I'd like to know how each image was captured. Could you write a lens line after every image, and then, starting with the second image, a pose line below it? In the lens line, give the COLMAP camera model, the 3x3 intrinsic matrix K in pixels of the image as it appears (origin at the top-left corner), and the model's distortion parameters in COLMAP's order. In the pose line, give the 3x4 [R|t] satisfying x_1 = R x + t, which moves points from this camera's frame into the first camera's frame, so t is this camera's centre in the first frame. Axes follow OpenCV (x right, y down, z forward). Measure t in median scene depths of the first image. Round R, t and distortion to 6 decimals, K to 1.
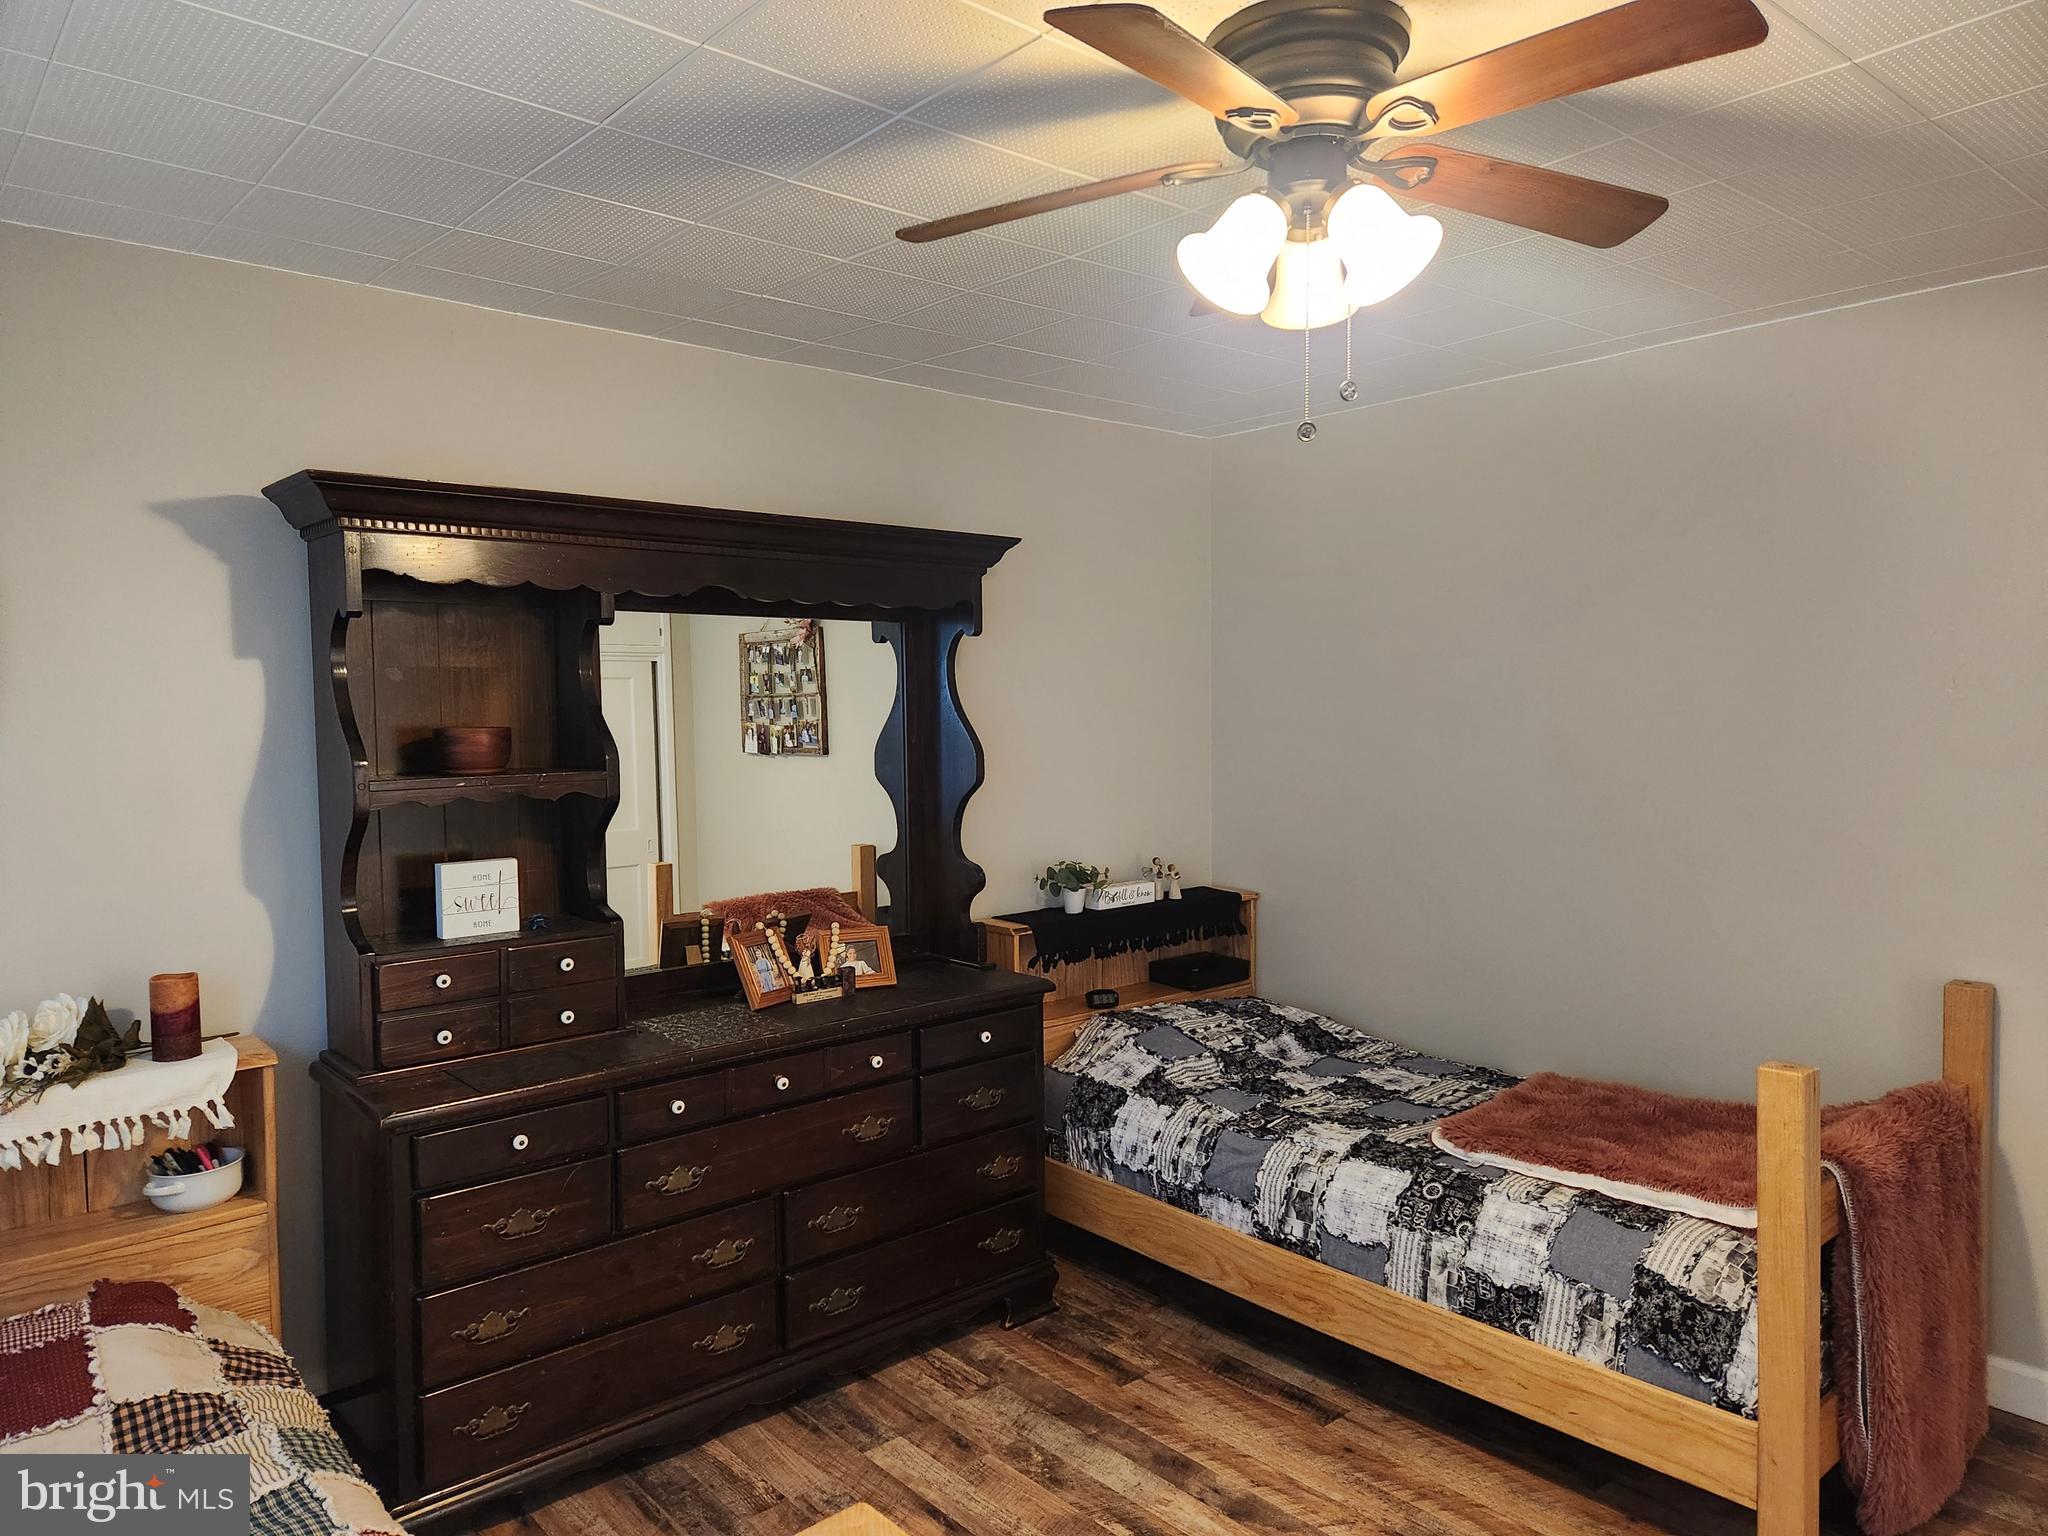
lens RADIAL K [[1373.7, 0, 1023.1], [0, 1373.7, 779.7], [0, 0, 1]] dist [0.007519, -0.002989]
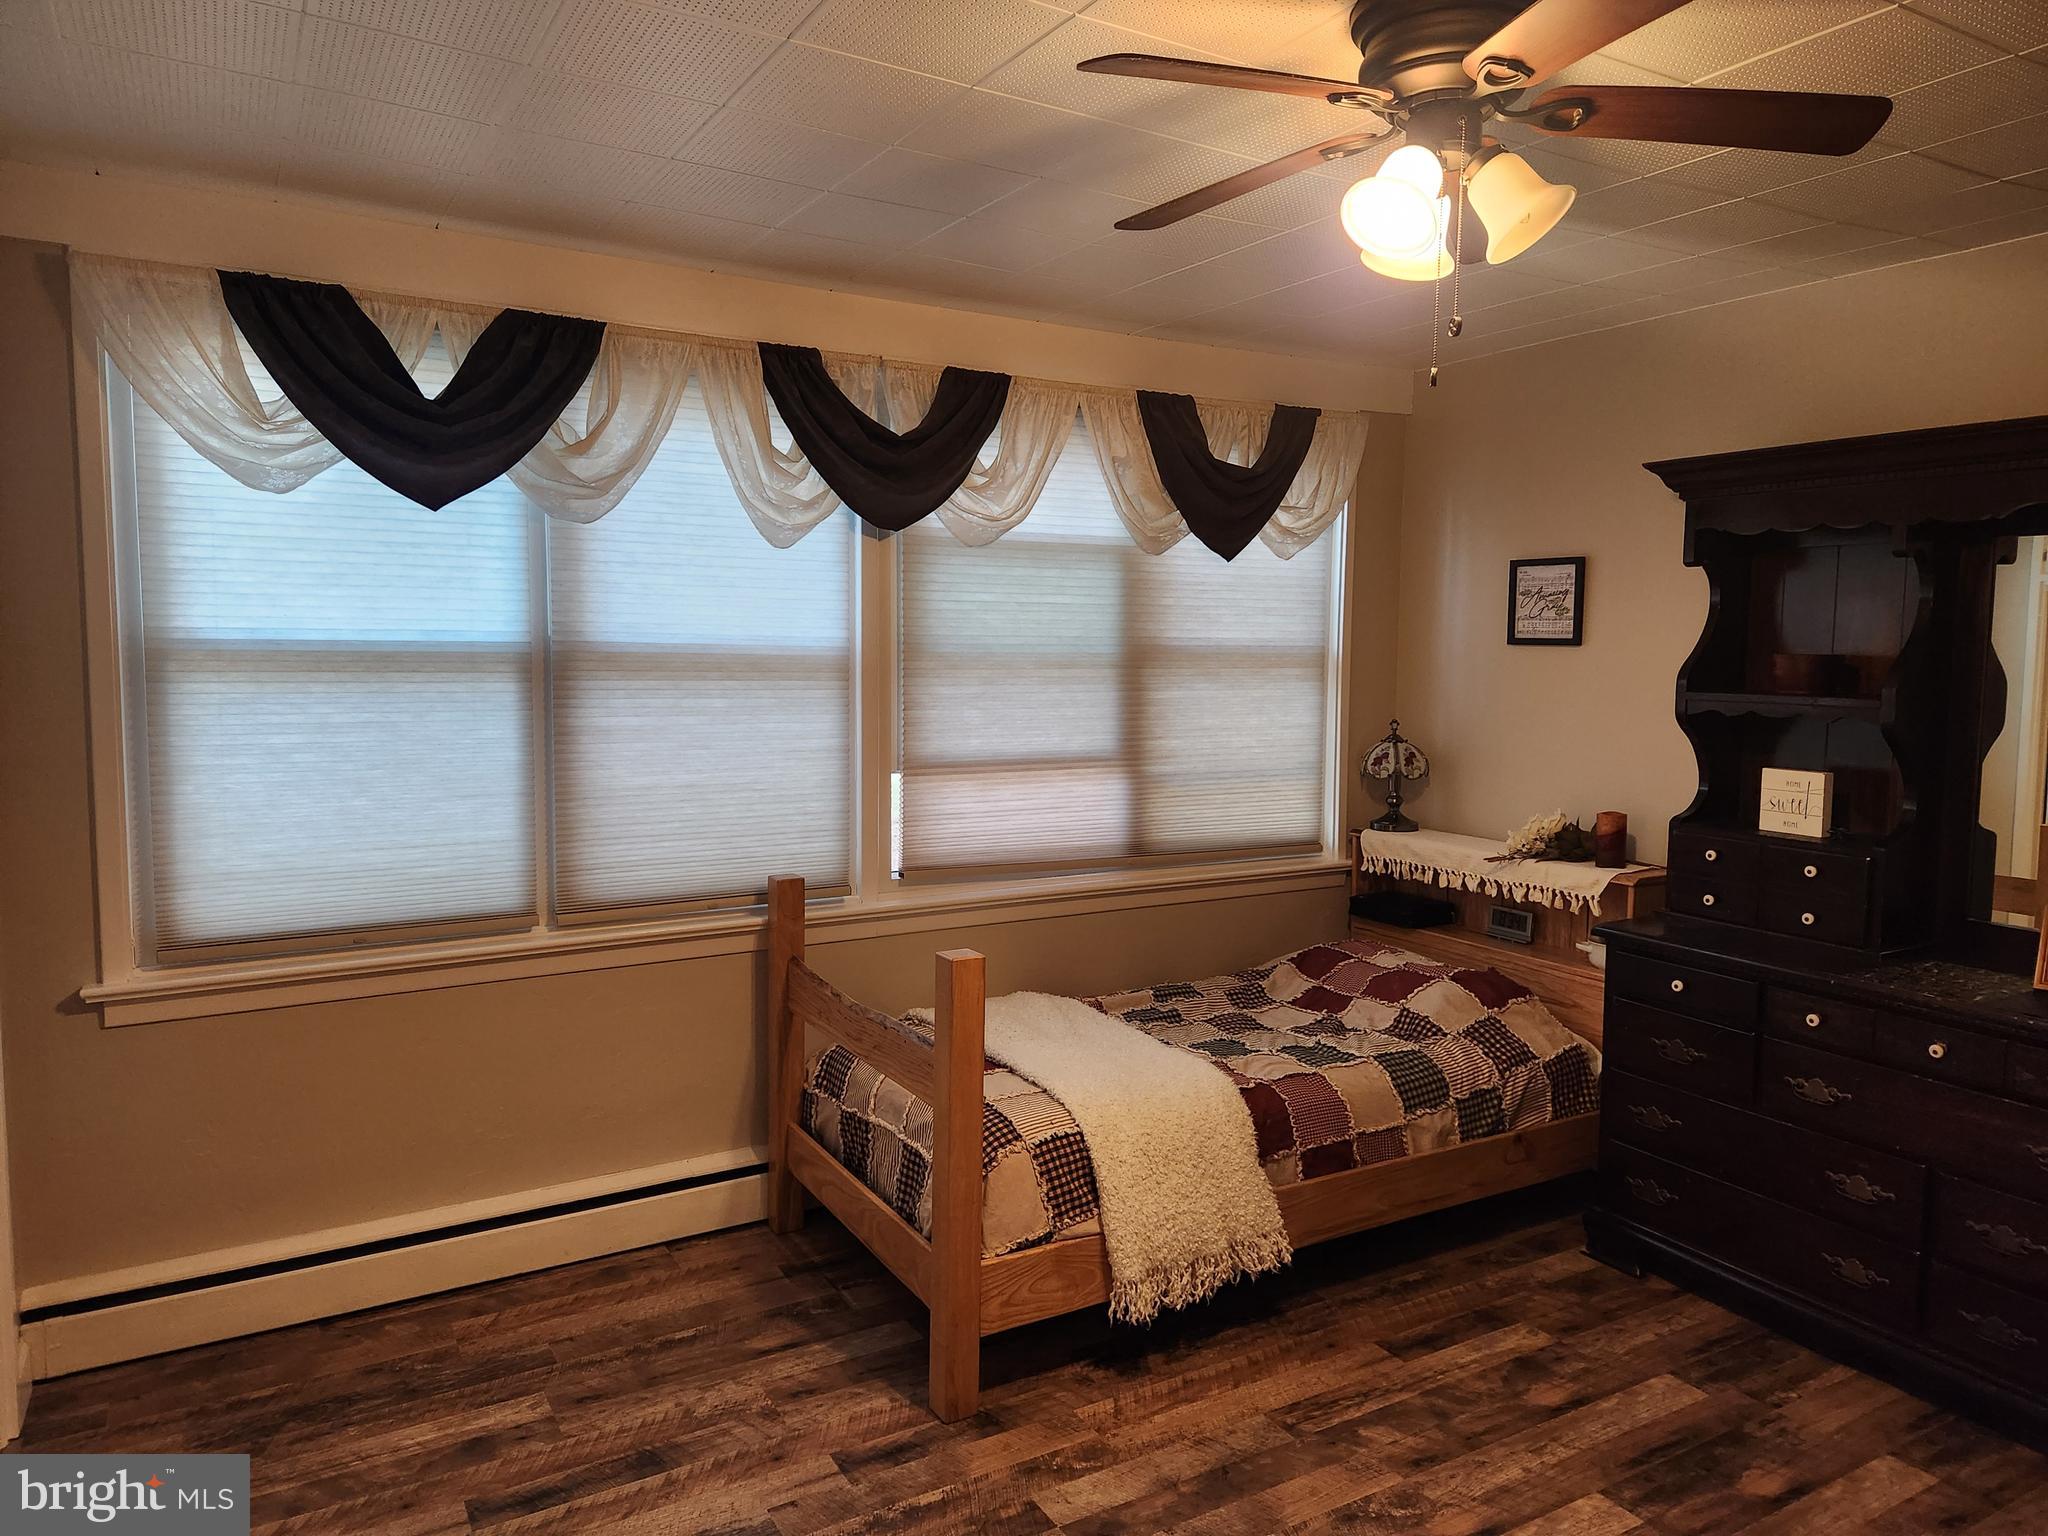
lens RADIAL K [[1373.7, 0, 1021.5], [0, 1373.7, 756.9], [0, 0, 1]] dist [0.007519, -0.002989]
pose [[-0.192881, 0.105031, -0.975585, 0.858072], [-0.050623, 0.991865, 0.116792, -0.053953], [0.979915, 0.071914, -0.185995, 0.575528]]
